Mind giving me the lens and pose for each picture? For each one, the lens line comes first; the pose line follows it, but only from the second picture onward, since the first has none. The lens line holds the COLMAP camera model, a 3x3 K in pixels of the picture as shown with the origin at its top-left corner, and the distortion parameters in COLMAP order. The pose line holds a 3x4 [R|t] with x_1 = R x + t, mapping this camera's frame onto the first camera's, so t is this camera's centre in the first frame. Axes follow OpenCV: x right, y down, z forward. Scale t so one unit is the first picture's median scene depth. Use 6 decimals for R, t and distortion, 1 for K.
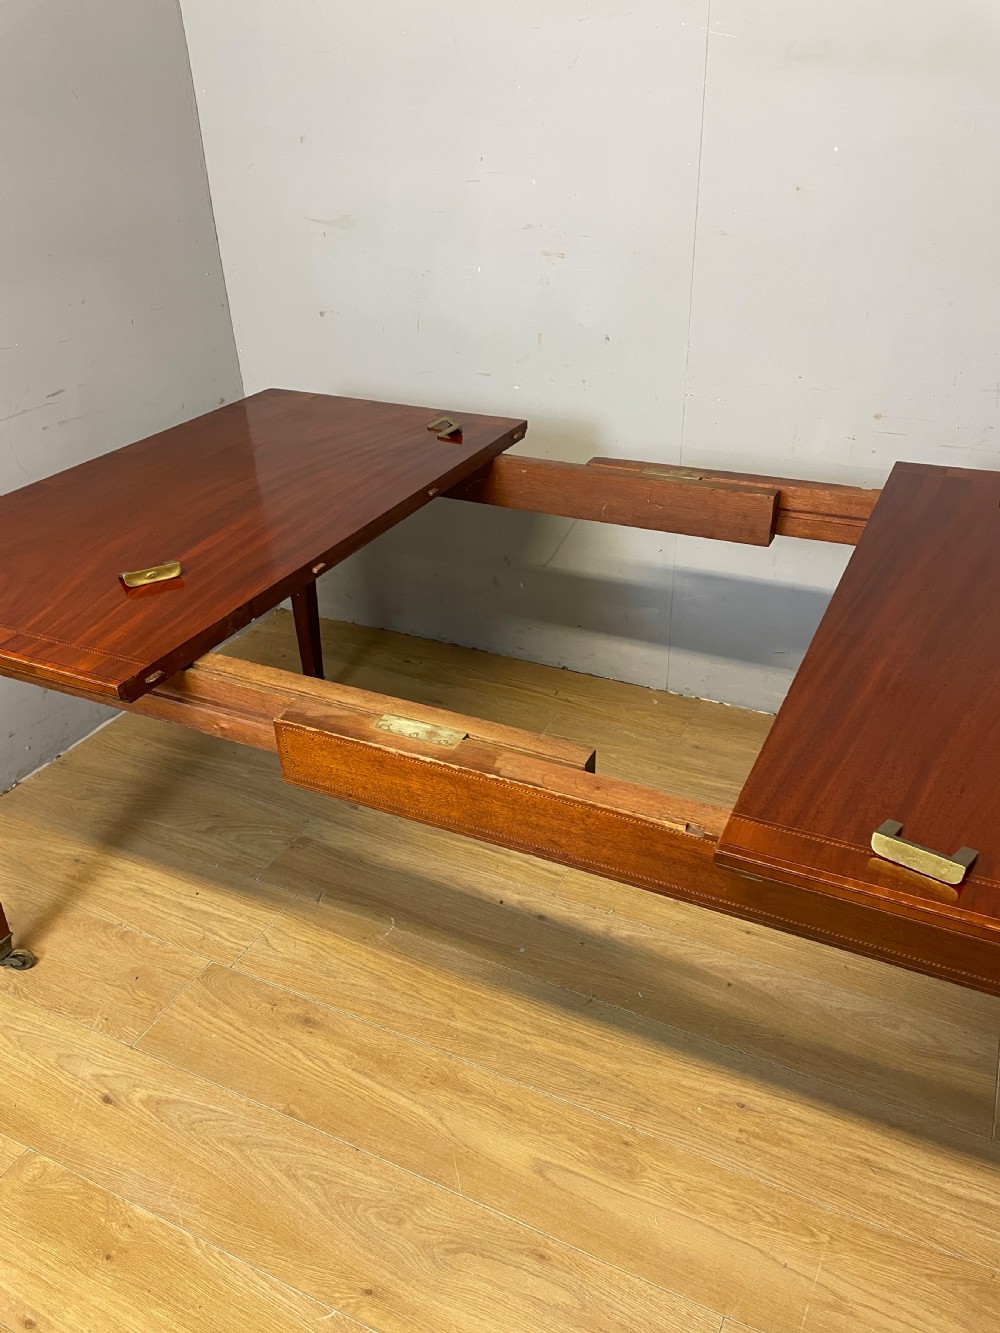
lens RADIAL K [[1018.7, 0, 502.2], [0, 1018.7, 649.3], [0, 0, 1]] dist [0.082884, -0.098902]
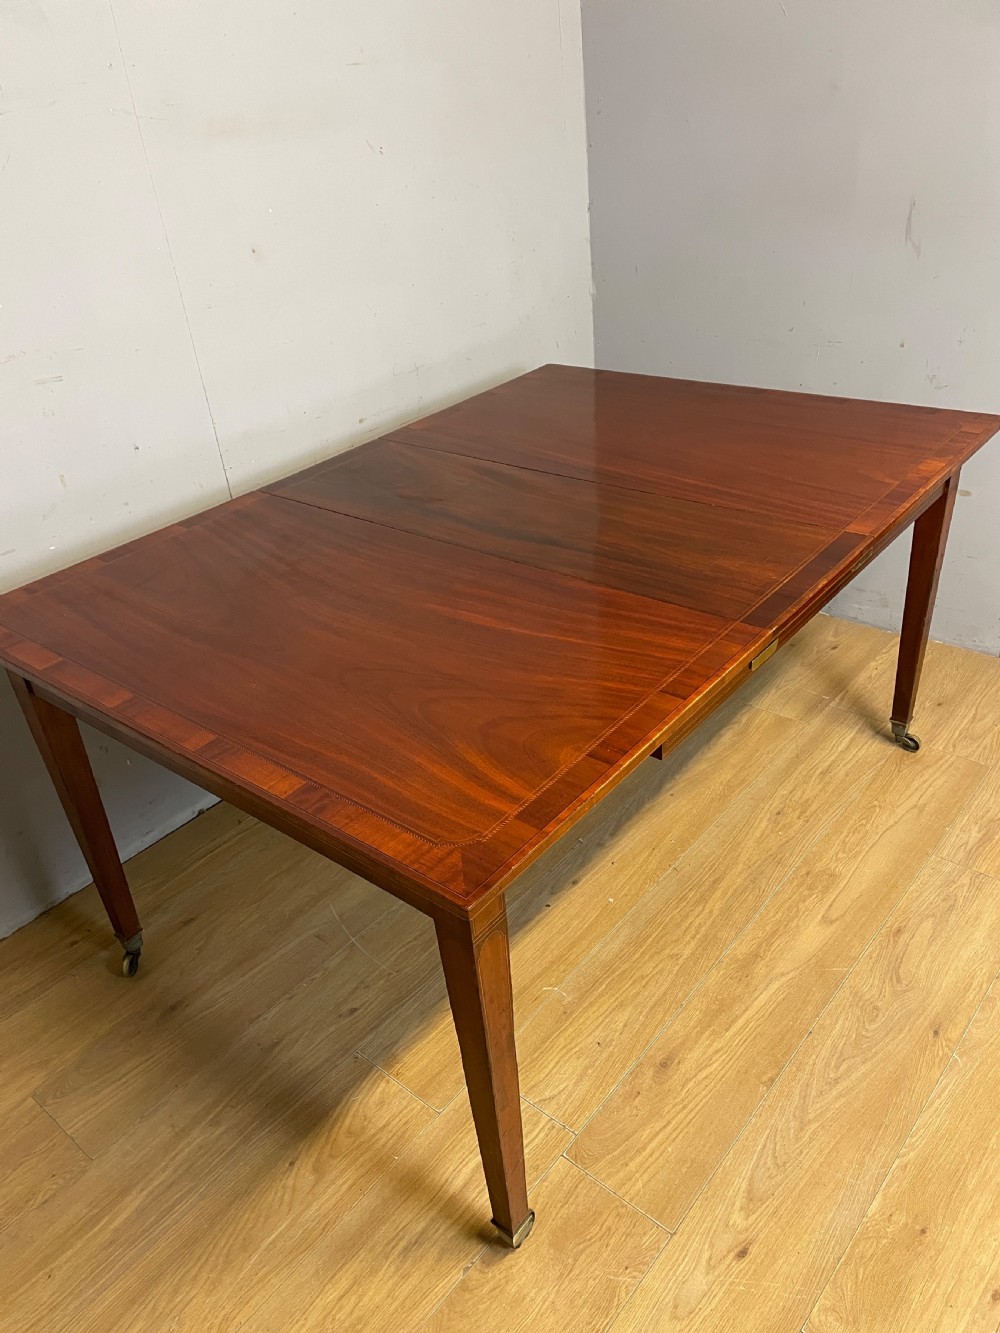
lens RADIAL K [[1018.7, 0, 493.1], [0, 1018.7, 668.6], [0, 0, 1]] dist [0.082884, -0.098902]
pose [[0.253663, -0.497741, 0.829403, -0.953137], [0.543417, 0.782678, 0.303503, -0.366684], [-0.800221, 0.373724, 0.469017, 0.569054]]
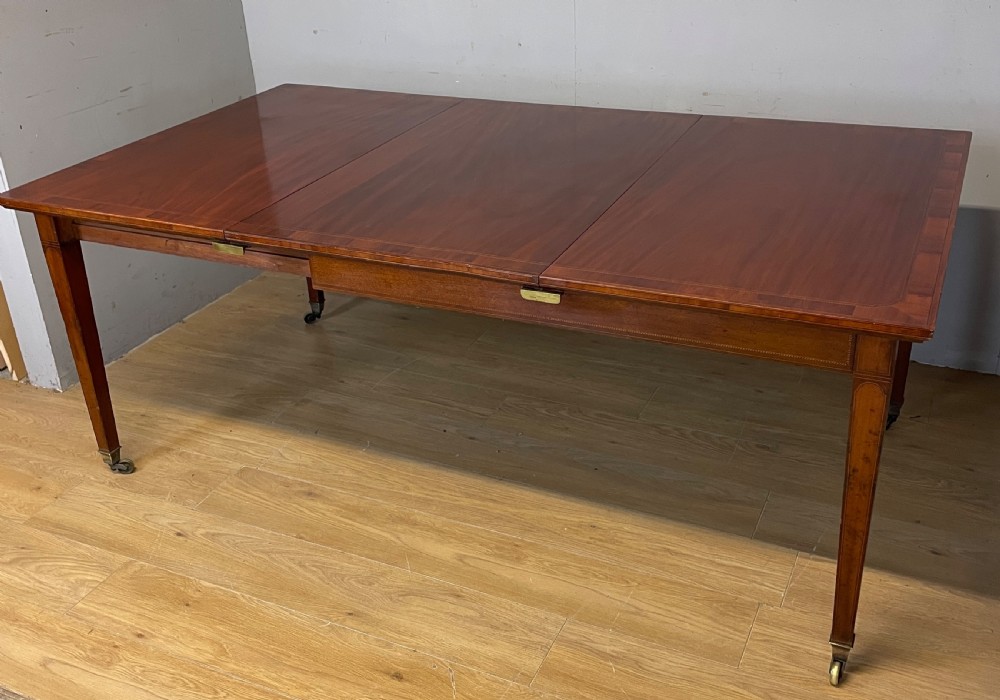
lens RADIAL K [[1031.2, 0, 491.3], [0, 1031.2, 326.5], [0, 0, 1]] dist [0.073969, 0.000000]
pose [[0.999879, -0.015434, -0.002162, 0.087066], [0.015295, 0.998419, -0.054086, 0.223710], [0.002993, 0.054047, 0.998534, -0.554735]]
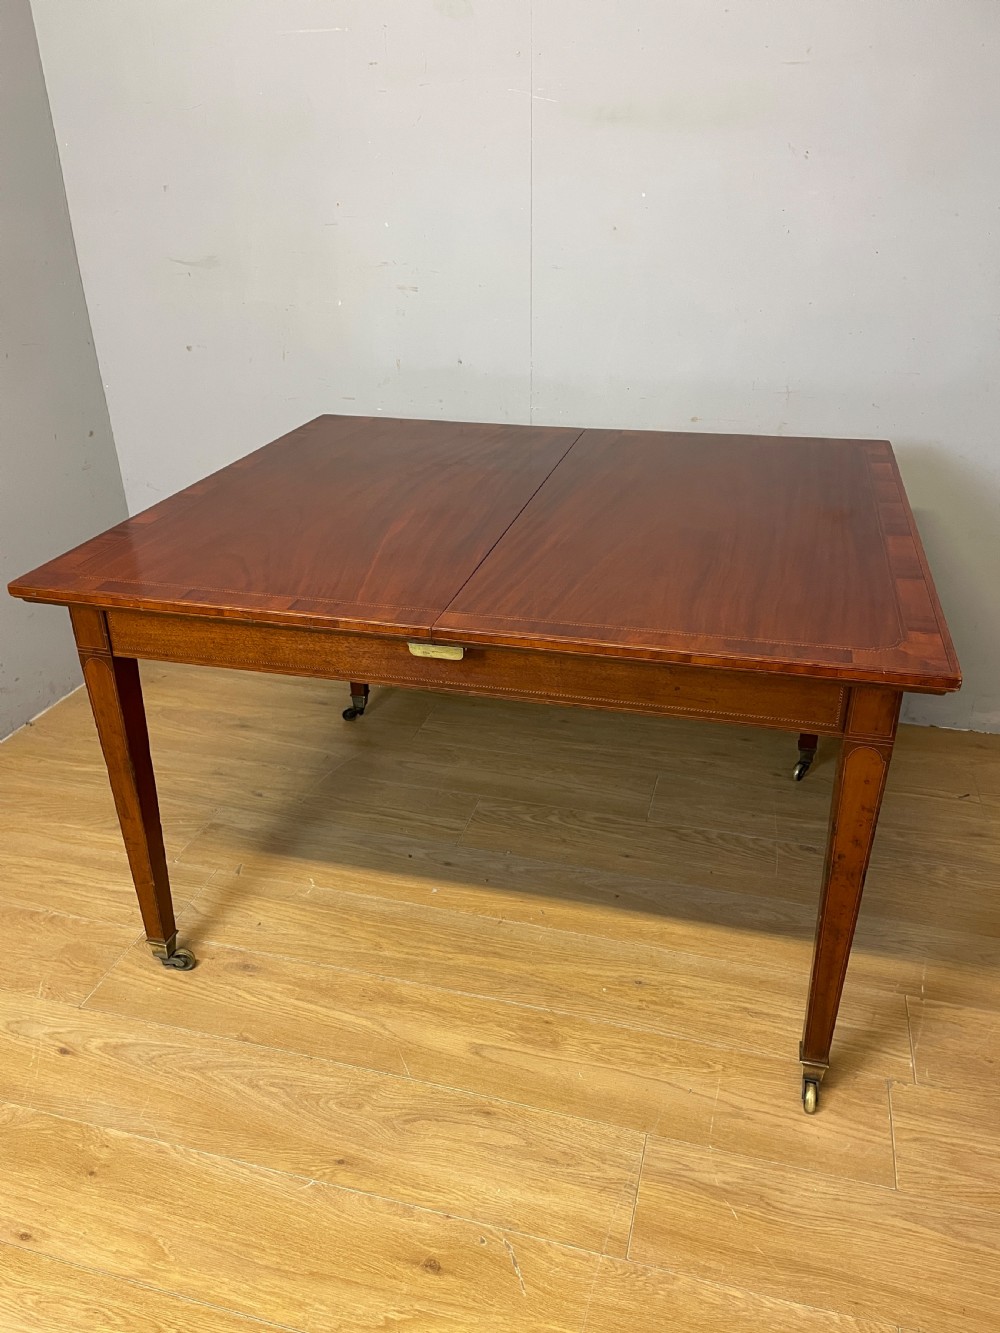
lens RADIAL K [[1018.7, 0, 491.7], [0, 1018.7, 668.3], [0, 0, 1]] dist [0.082884, -0.098902]
pose [[0.984768, -0.065993, 0.160862, -0.096268], [0.074401, 0.996129, -0.046811, 0.127980], [-0.157150, 0.058067, 0.985866, -0.141979]]
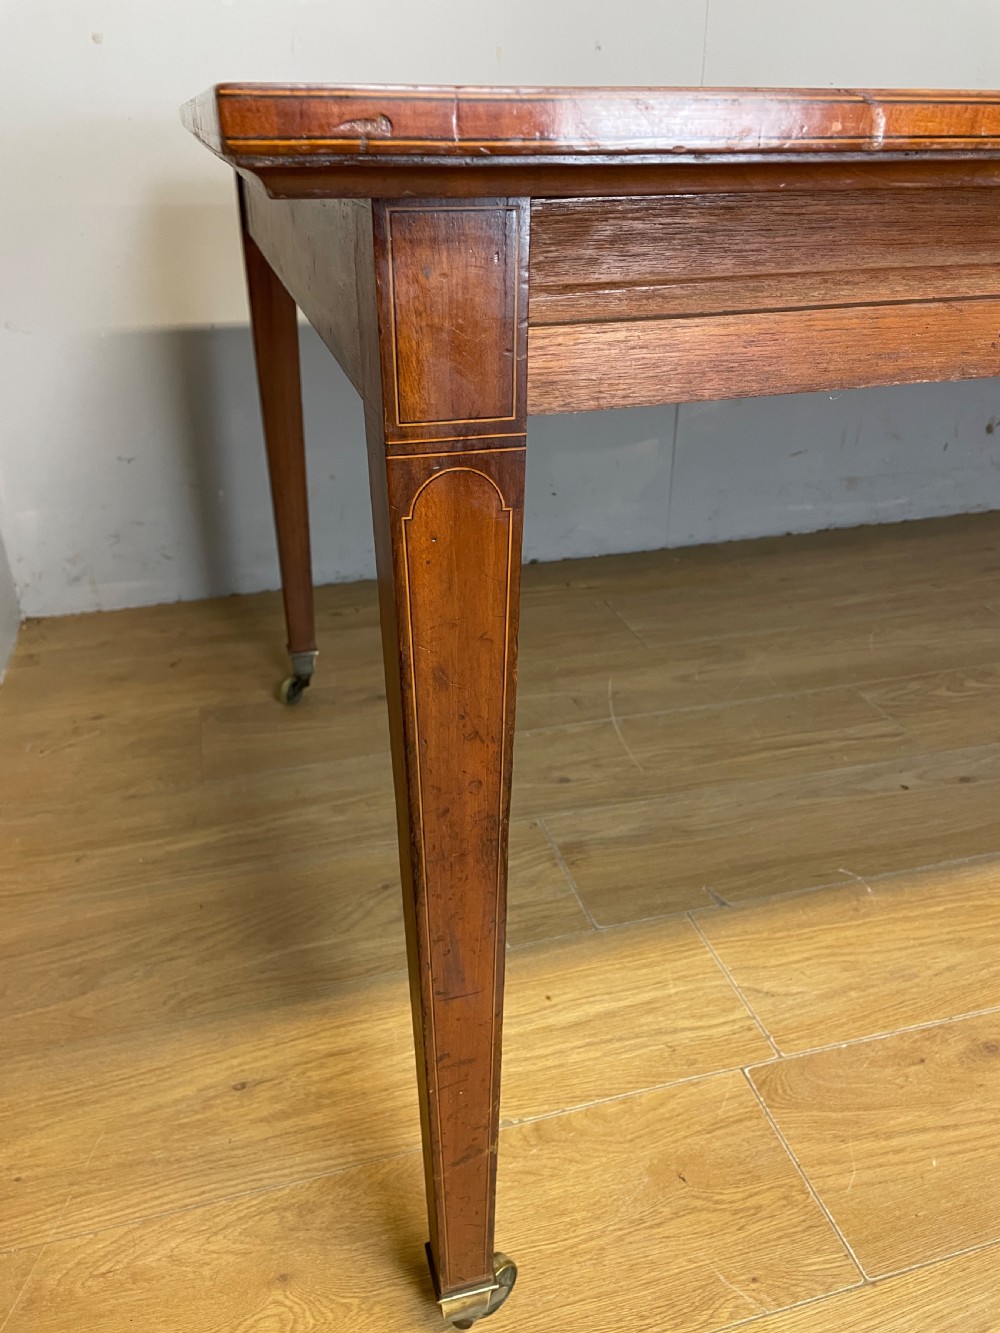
lens RADIAL K [[1018.7, 0, 502.3], [0, 1018.7, 654.0], [0, 0, 1]] dist [0.082884, -0.098902]
pose [[0.748148, -0.280716, 0.601226, -0.721776], [0.306847, 0.949762, 0.061619, 0.050374], [-0.588320, 0.138384, 0.796699, 0.748220]]
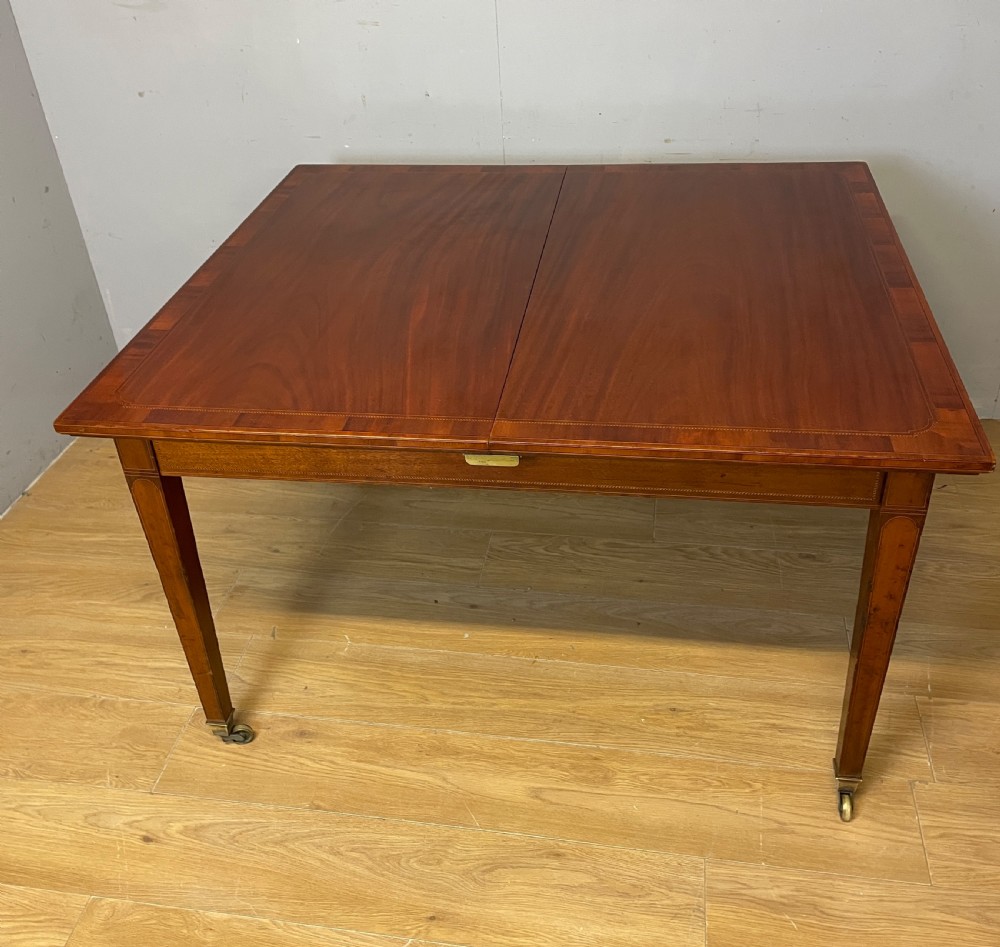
lens RADIAL K [[1022.7, 0, 488.1], [0, 1022.7, 423.0], [0, 0, 1]] dist [0.039345, 0.000000]
pose [[0.961160, -0.172859, 0.215152, -0.194004], [0.161748, 0.984462, 0.068359, -0.024848], [-0.223626, -0.030904, 0.974185, -0.158612]]
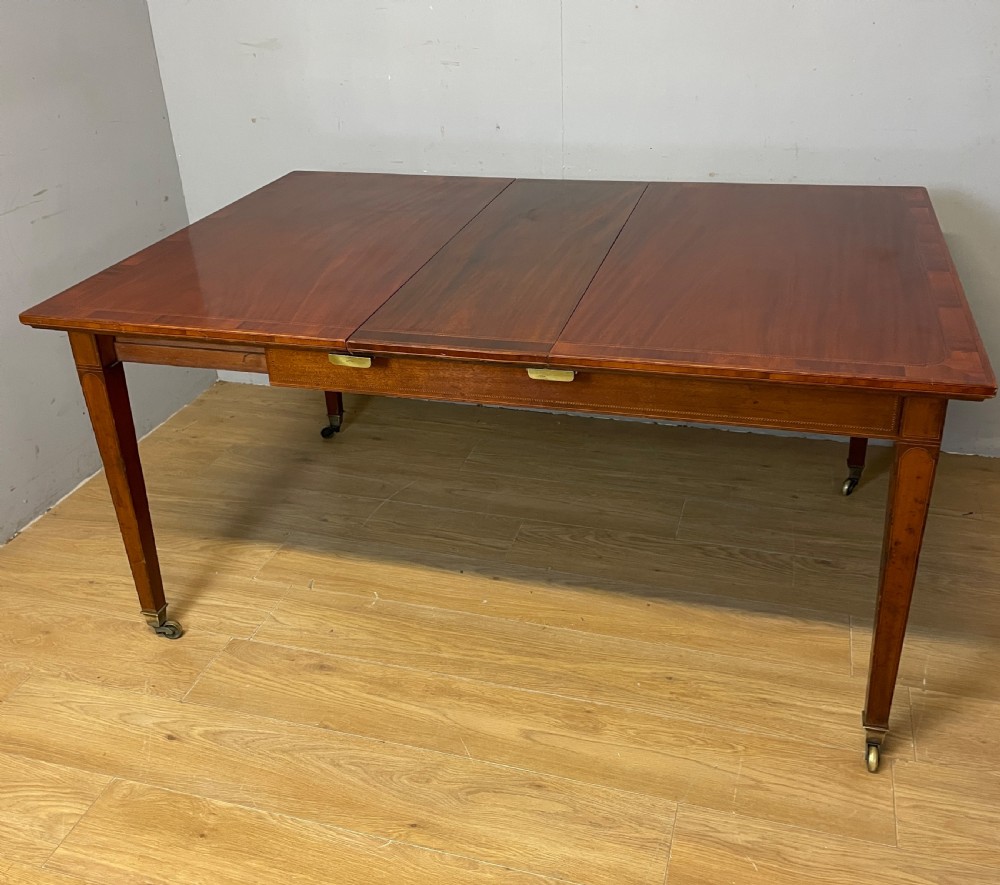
lens RADIAL K [[1018.3, 0, 489.6], [0, 1018.3, 391.6], [0, 0, 1]] dist [0.045144, 0.000000]
pose [[0.988221, -0.078224, 0.131528, -0.138701], [0.087746, 0.993804, -0.068221, 0.145970], [-0.125376, 0.078958, 0.988962, -0.292780]]
